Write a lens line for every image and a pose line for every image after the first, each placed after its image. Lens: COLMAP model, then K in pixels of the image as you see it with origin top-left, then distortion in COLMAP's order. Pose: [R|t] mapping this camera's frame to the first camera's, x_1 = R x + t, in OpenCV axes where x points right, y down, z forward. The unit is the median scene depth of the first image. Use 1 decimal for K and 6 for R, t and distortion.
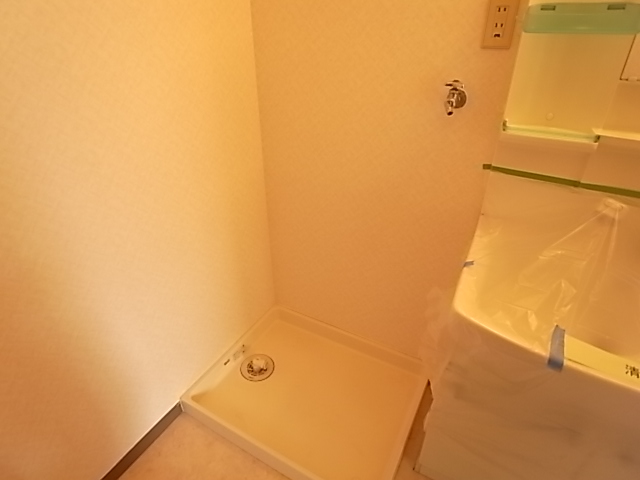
lens RADIAL K [[355.7, 0, 320.0], [0, 355.7, 240.0], [0, 0, 1]] dist [-0.029957, 0.000543]
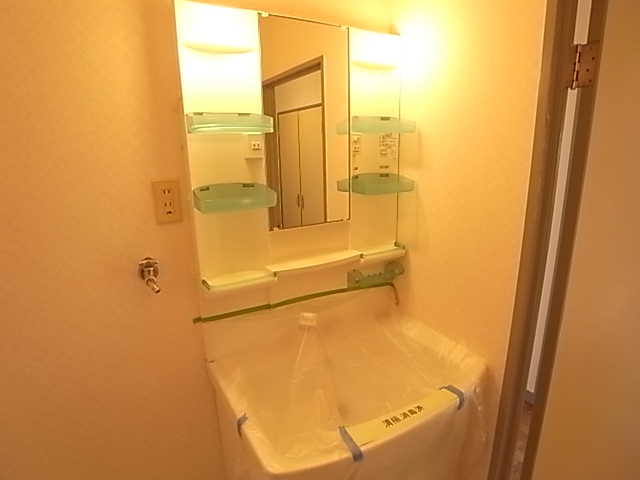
lens RADIAL K [[355.7, 0, 320.0], [0, 355.7, 240.0], [0, 0, 1]] dist [-0.029957, 0.000543]
pose [[0.485142, -0.214290, 0.847772, -0.216690], [0.444688, 0.895242, -0.028187, -0.266604], [-0.752921, 0.390668, 0.529612, 0.094325]]
